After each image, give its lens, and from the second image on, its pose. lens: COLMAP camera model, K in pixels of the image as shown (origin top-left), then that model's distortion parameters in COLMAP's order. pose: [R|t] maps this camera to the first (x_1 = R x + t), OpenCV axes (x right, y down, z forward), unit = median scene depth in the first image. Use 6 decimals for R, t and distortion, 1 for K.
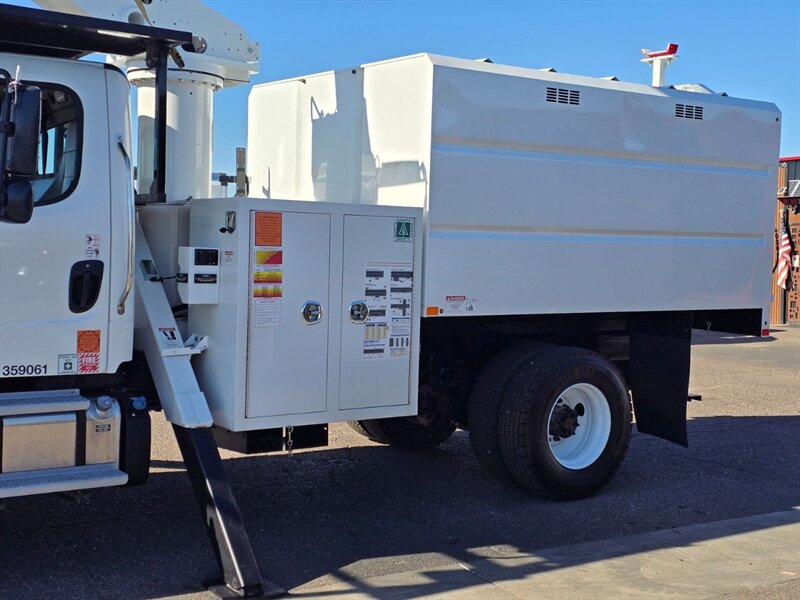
lens RADIAL K [[1047.2, 0, 414.6], [0, 1047.2, 295.0], [0, 0, 1]] dist [0.159130, 0.000000]
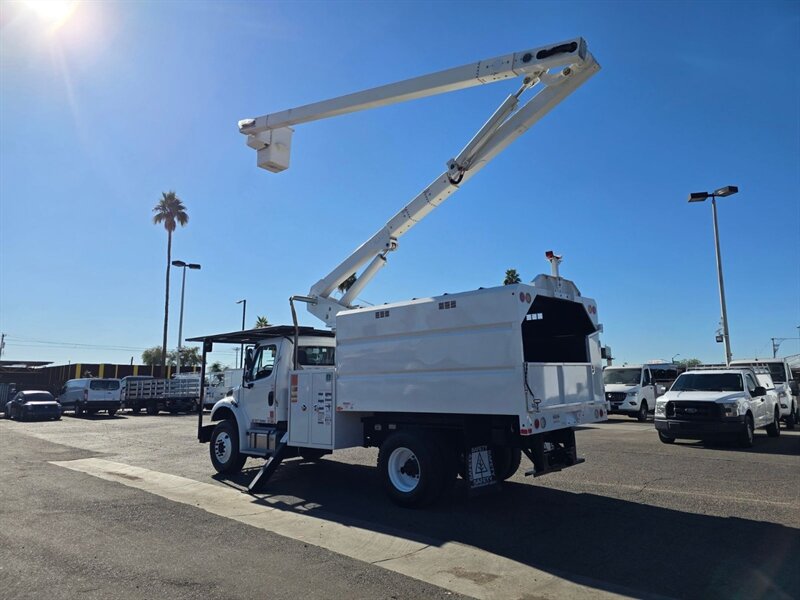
lens RADIAL K [[537.2, 0, 398.3], [0, 537.2, 293.3], [0, 0, 1]] dist [0.054037, -0.046670]
pose [[0.223283, -0.191998, -0.955658, 1.430347], [-0.019193, 0.979353, -0.201243, 0.001766], [0.974565, 0.063276, 0.214988, 0.874399]]
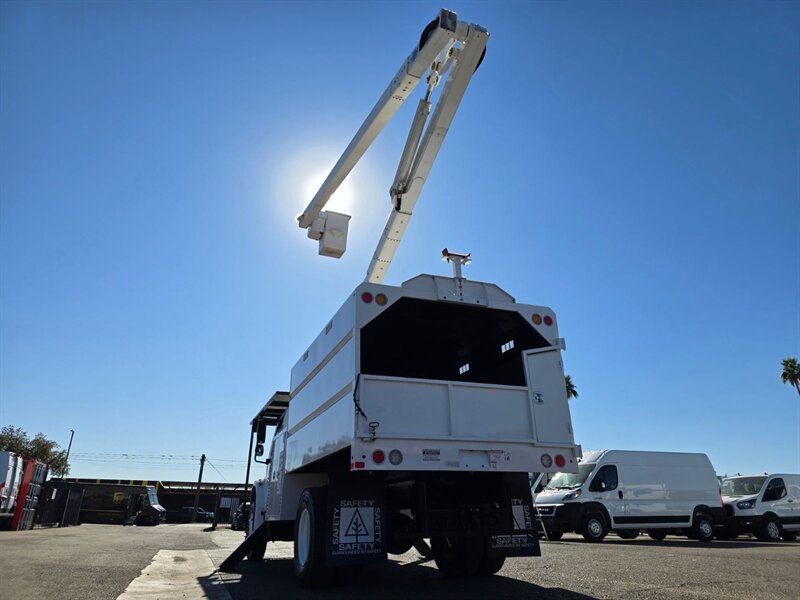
lens RADIAL K [[537.2, 0, 400.3], [0, 537.2, 289.0], [0, 0, 1]] dist [0.054037, -0.046670]
pose [[-0.233128, -0.404905, -0.884140, 1.237651], [-0.043148, 0.912603, -0.406563, 0.119553], [0.971488, -0.056632, -0.230225, 1.552687]]
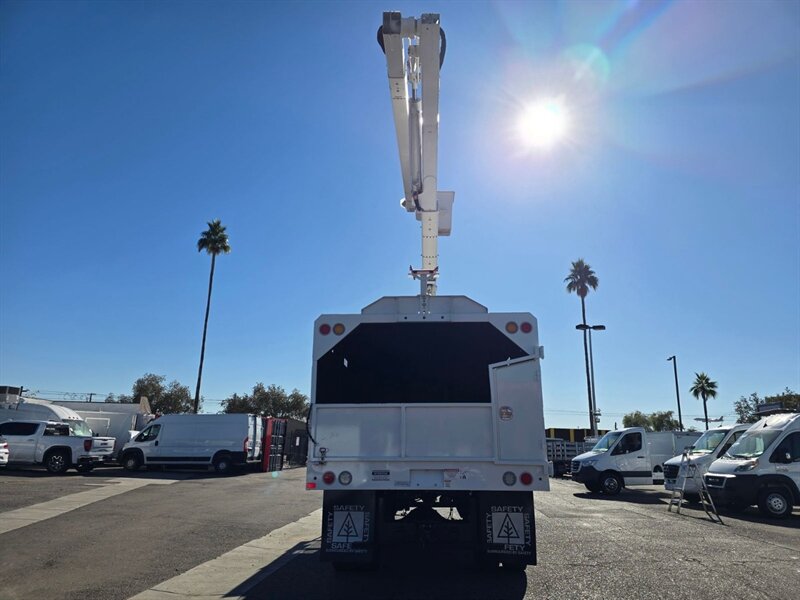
lens RADIAL K [[537.2, 0, 404.9], [0, 537.2, 301.9], [0, 0, 1]] dist [0.054037, -0.046670]
pose [[-0.609668, -0.246895, -0.753225, 1.118678], [-0.066055, 0.962773, -0.262117, -0.018711], [0.789900, -0.110050, -0.603280, 1.956279]]
